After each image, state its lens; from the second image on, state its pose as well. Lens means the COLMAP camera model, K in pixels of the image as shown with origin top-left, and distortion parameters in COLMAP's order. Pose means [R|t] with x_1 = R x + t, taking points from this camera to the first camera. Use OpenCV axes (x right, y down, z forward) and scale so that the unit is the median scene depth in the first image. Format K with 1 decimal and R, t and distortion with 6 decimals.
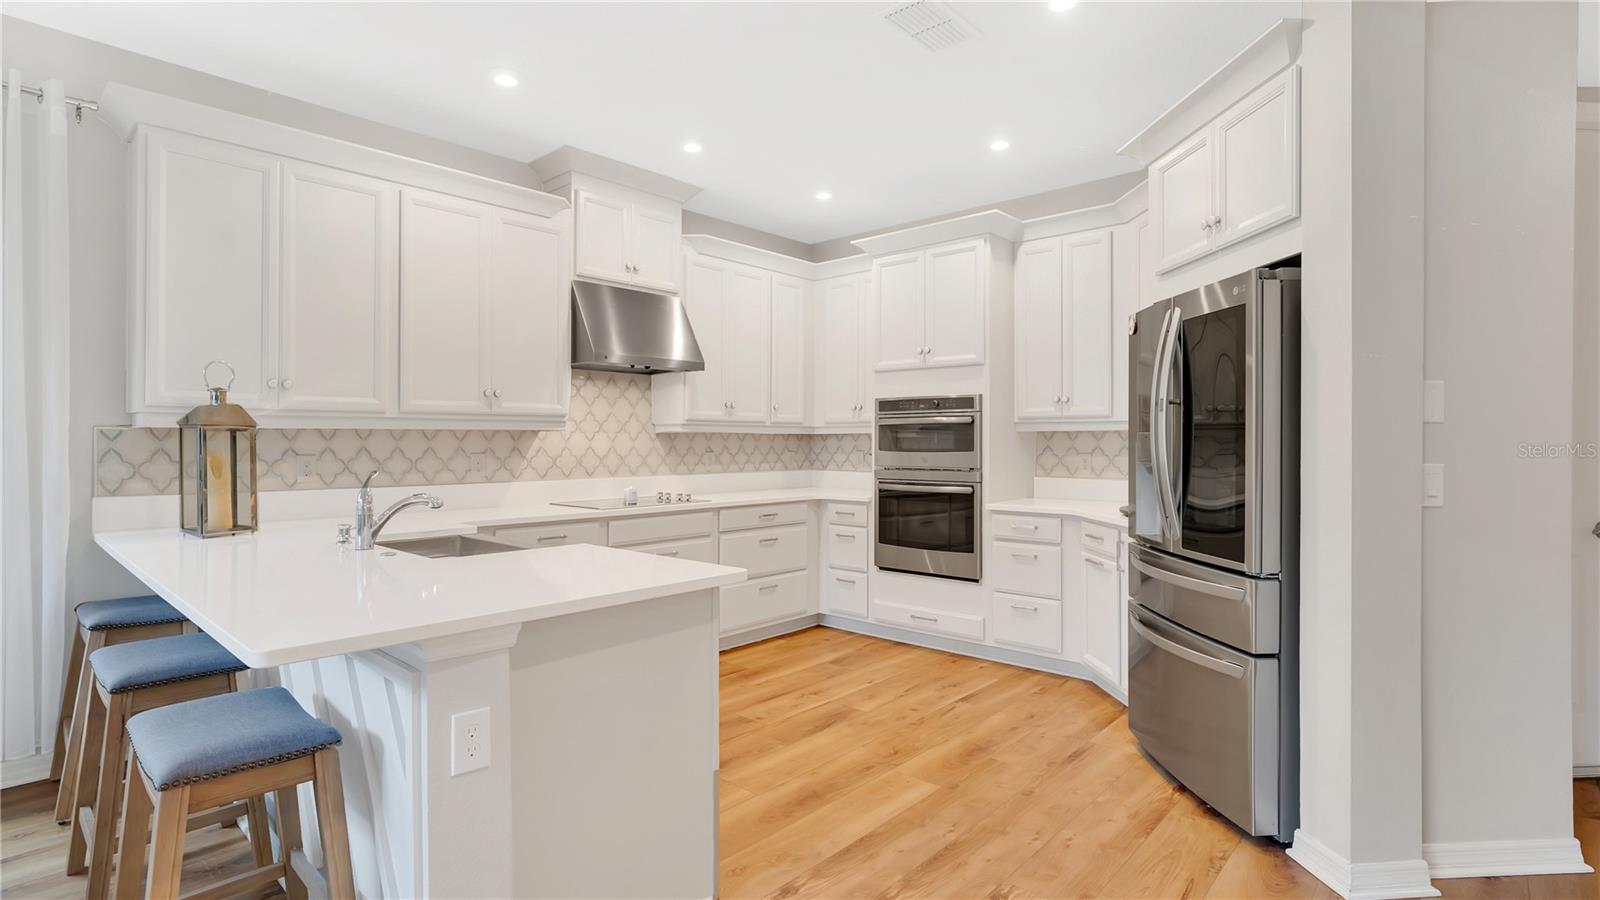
lens RADIAL K [[759.5, 0, 793.8], [0, 759.5, 448.1], [0, 0, 1]] dist [-0.028370, -0.000631]
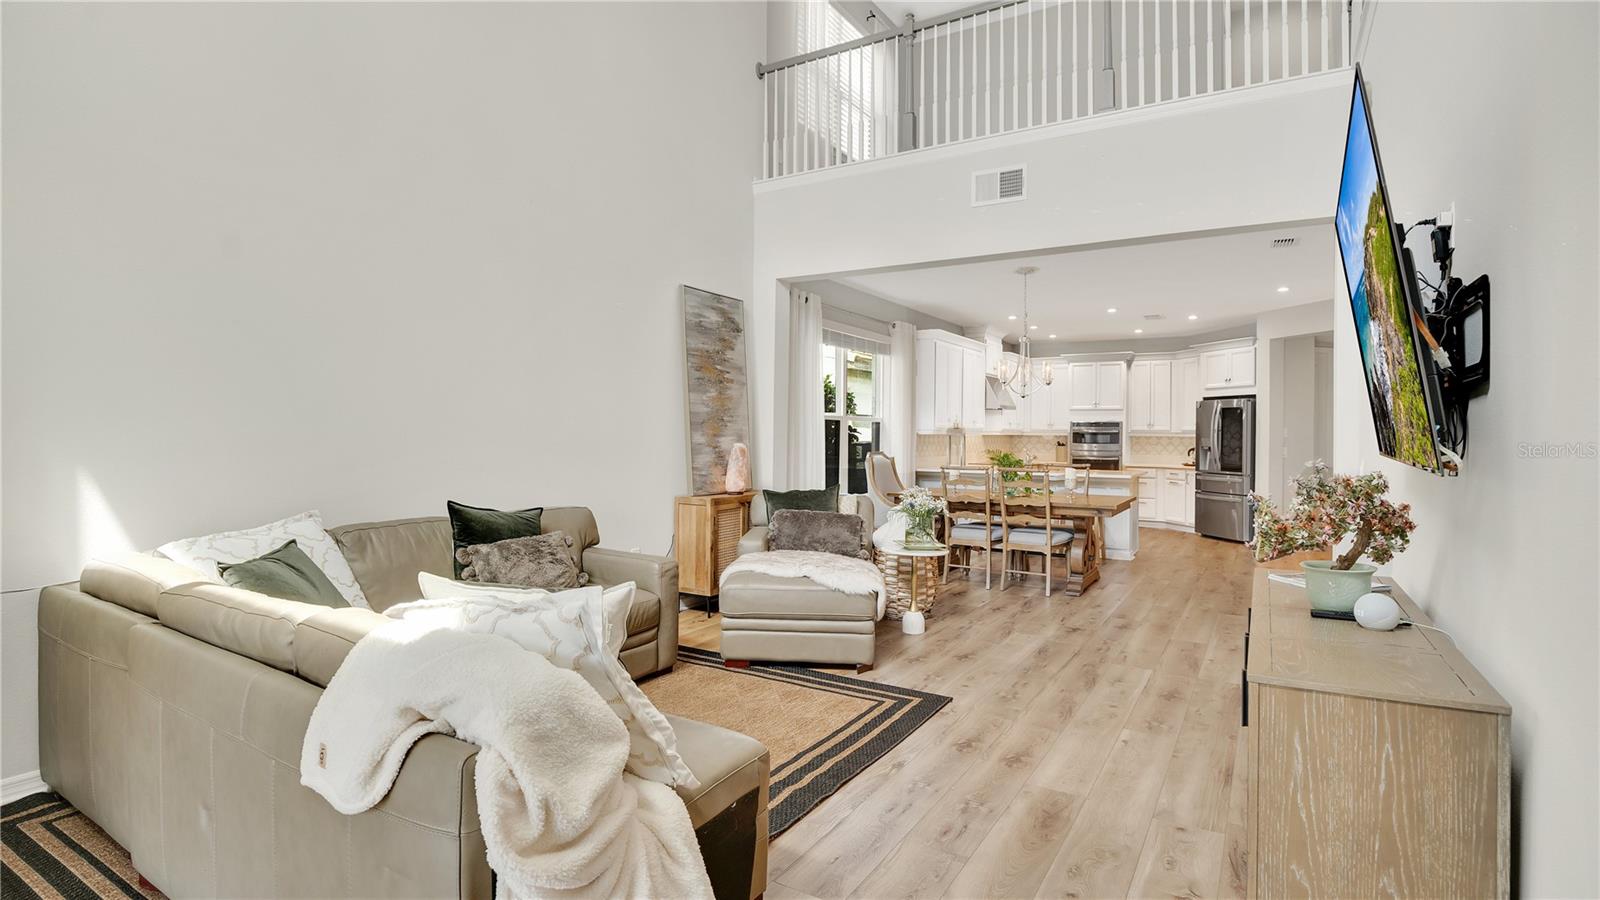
lens RADIAL K [[759.5, 0, 805.5], [0, 759.5, 445.4], [0, 0, 1]] dist [-0.028370, -0.000631]
pose [[0.982951, 0.005484, 0.183788, -1.283093], [-0.007009, 0.999946, 0.007648, -0.002407], [-0.183736, -0.008805, 0.982936, -1.328133]]
